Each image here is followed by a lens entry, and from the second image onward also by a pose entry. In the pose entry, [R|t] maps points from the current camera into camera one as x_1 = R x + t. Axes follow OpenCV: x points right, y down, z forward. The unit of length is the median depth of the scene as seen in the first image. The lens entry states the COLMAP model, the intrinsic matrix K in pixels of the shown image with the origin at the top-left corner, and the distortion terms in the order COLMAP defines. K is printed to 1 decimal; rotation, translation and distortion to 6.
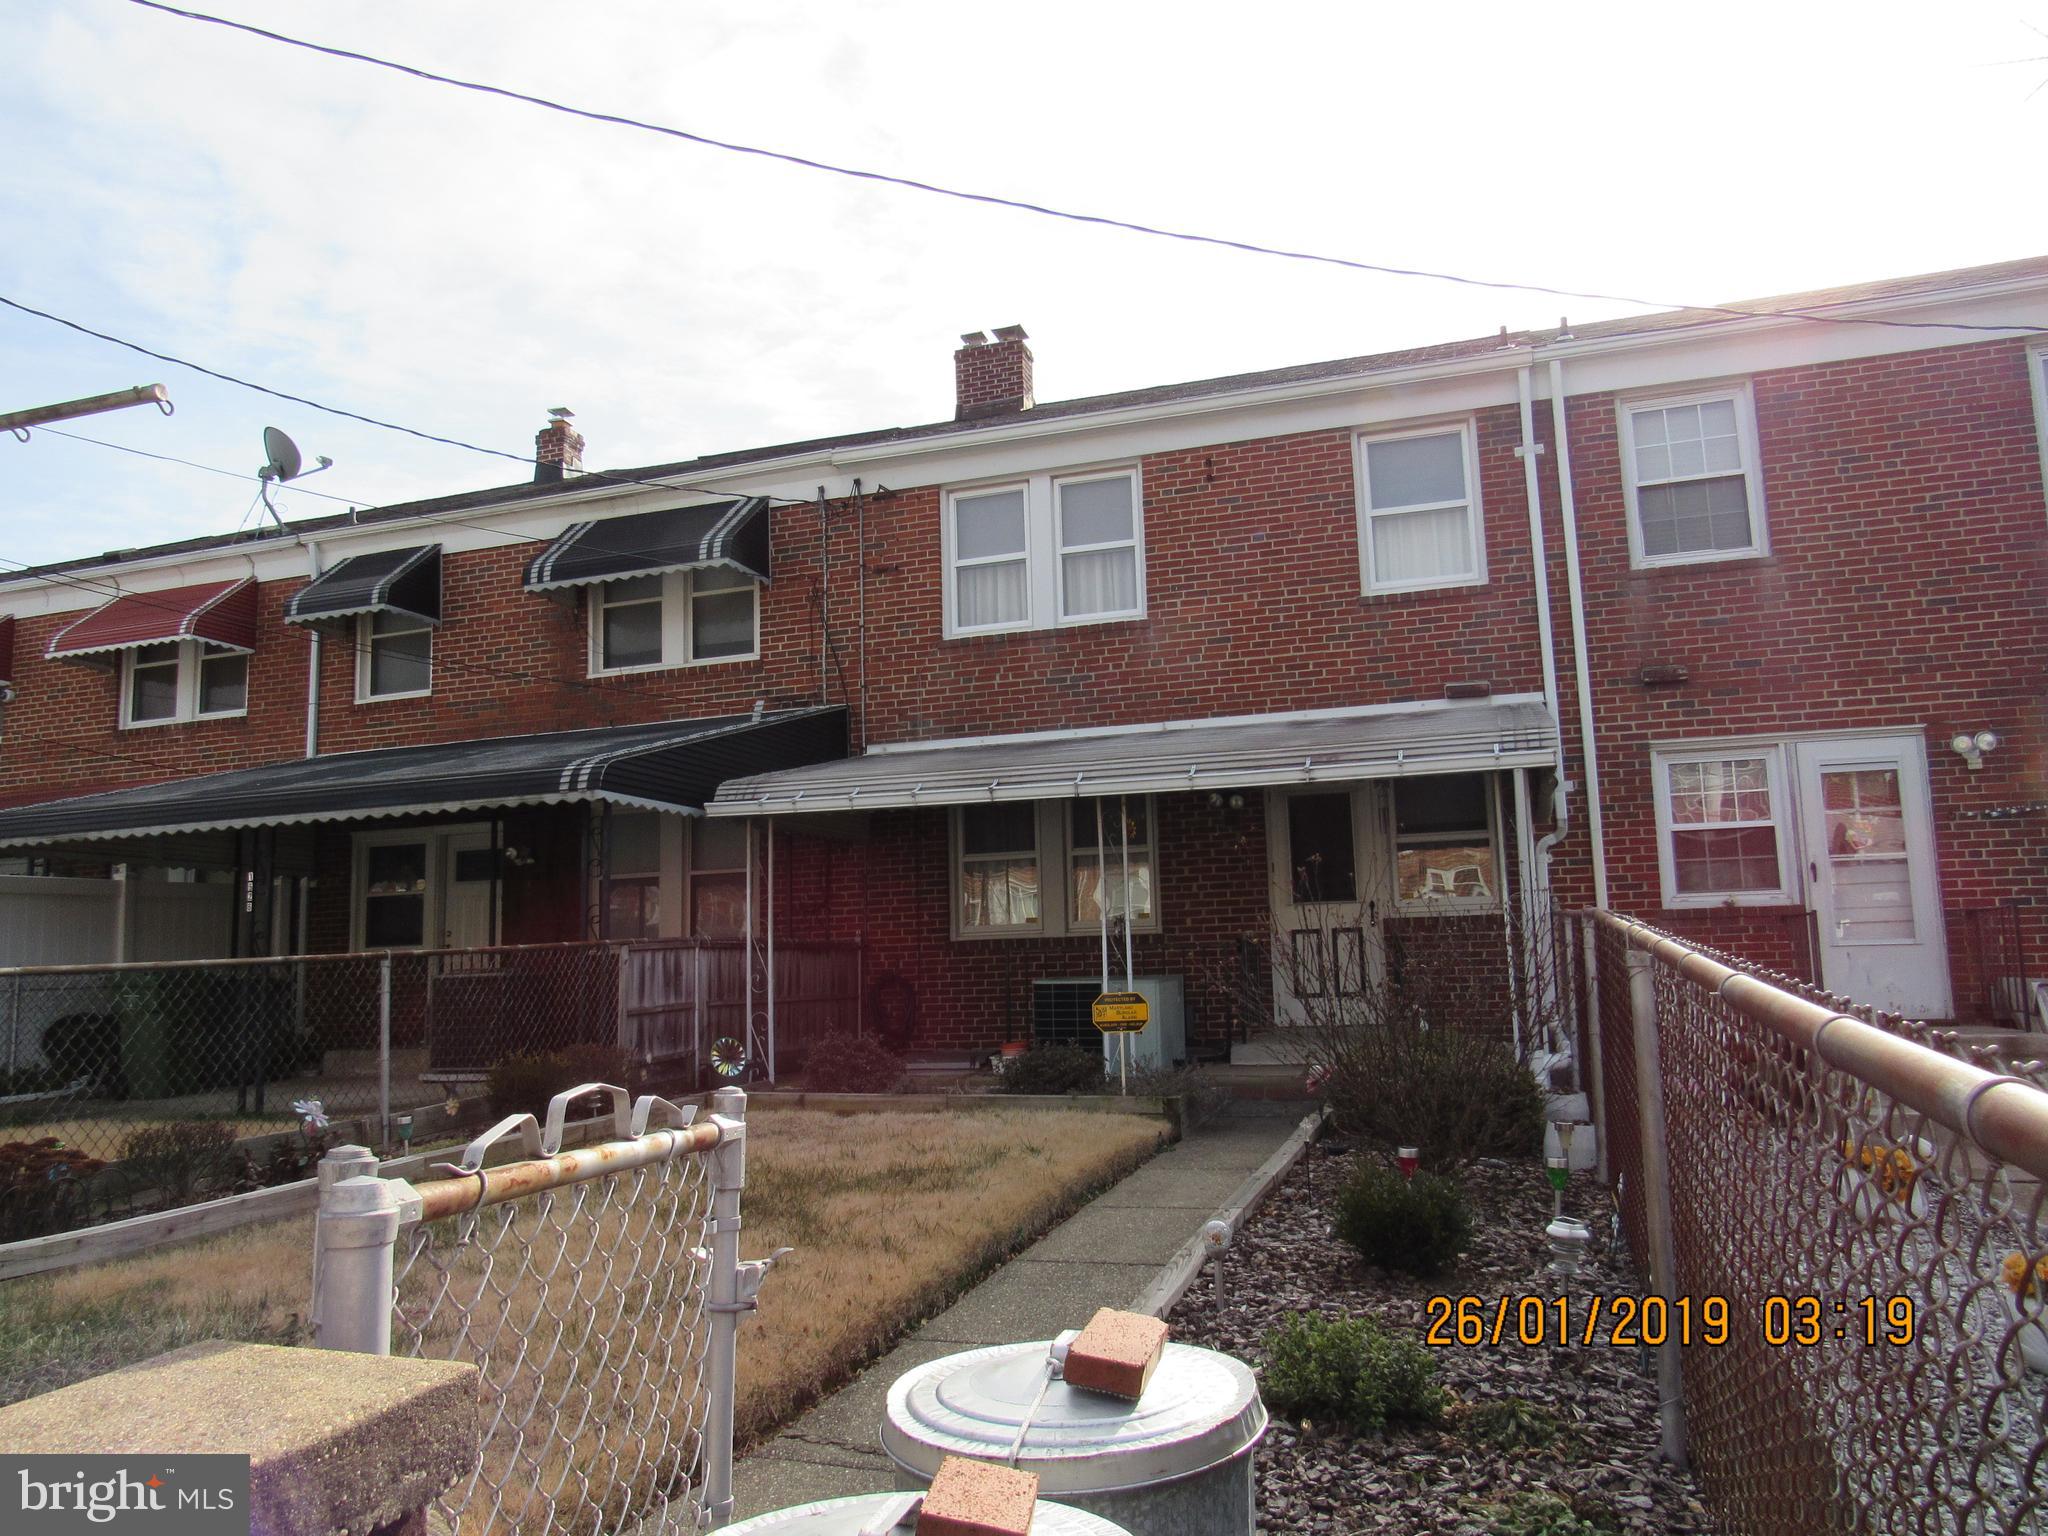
lens RADIAL K [[1454.2, 0, 1023.8], [0, 1454.2, 764.2], [0, 0, 1]] dist [-0.035716, 0.010573]
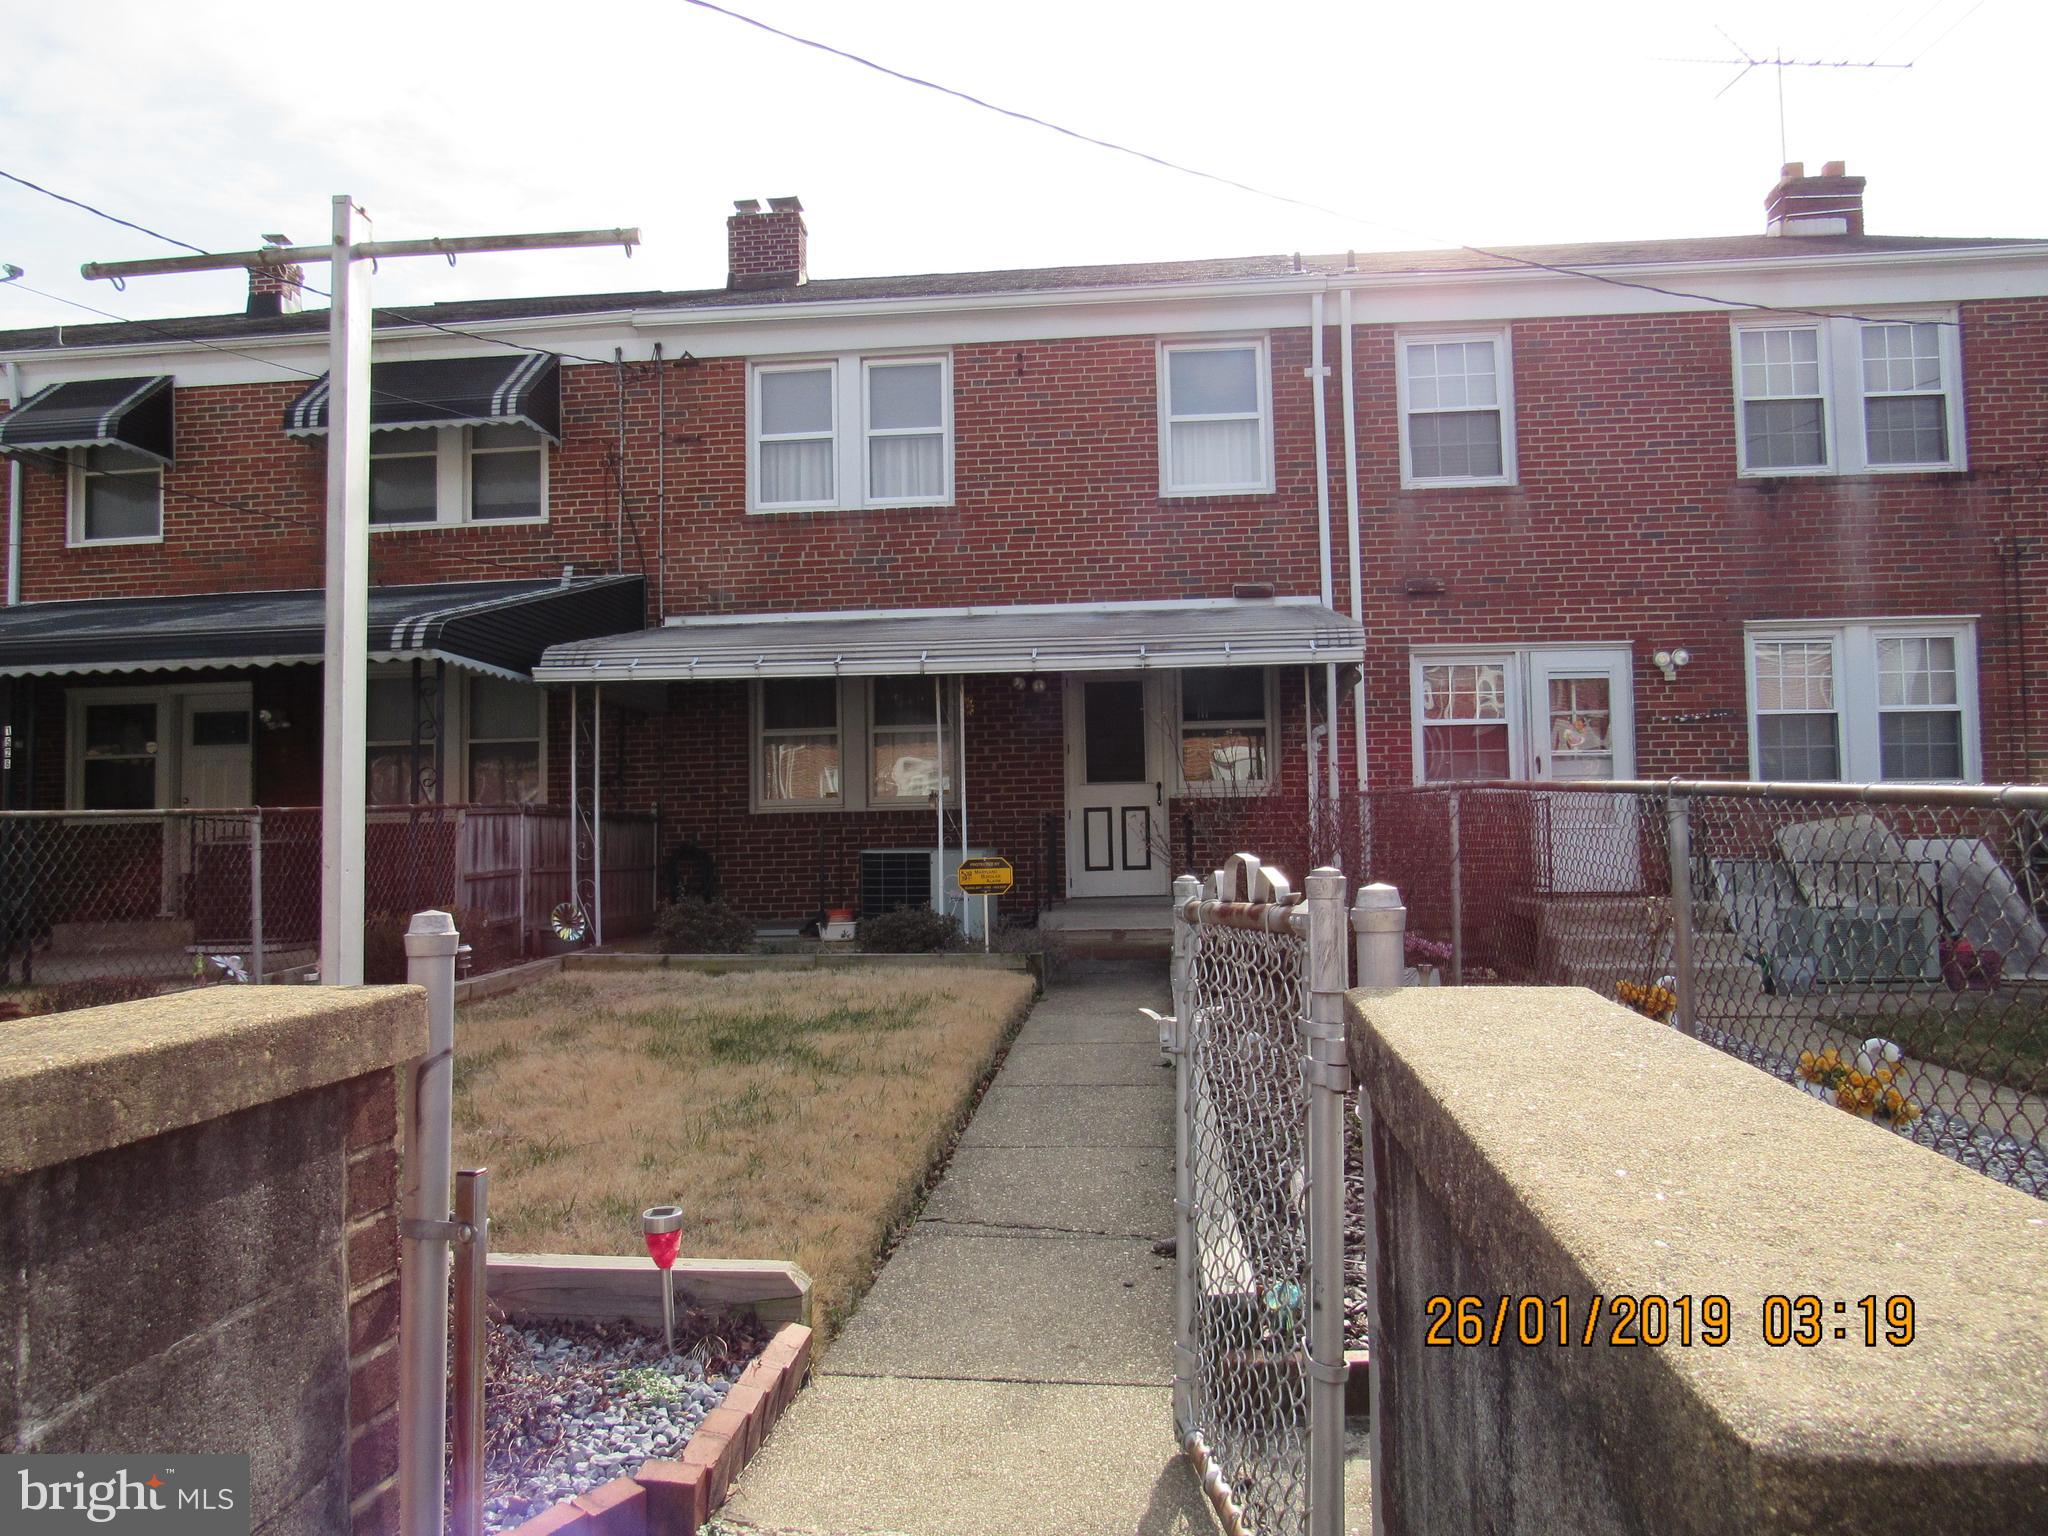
lens RADIAL K [[1454.2, 0, 1011.0], [0, 1454.2, 771.3], [0, 0, 1]] dist [-0.035716, 0.010573]
pose [[0.972847, 0.021889, 0.230412, -0.113160], [-0.040182, 0.996373, 0.075004, 0.008930], [-0.227935, -0.082226, 0.970198, -0.025552]]
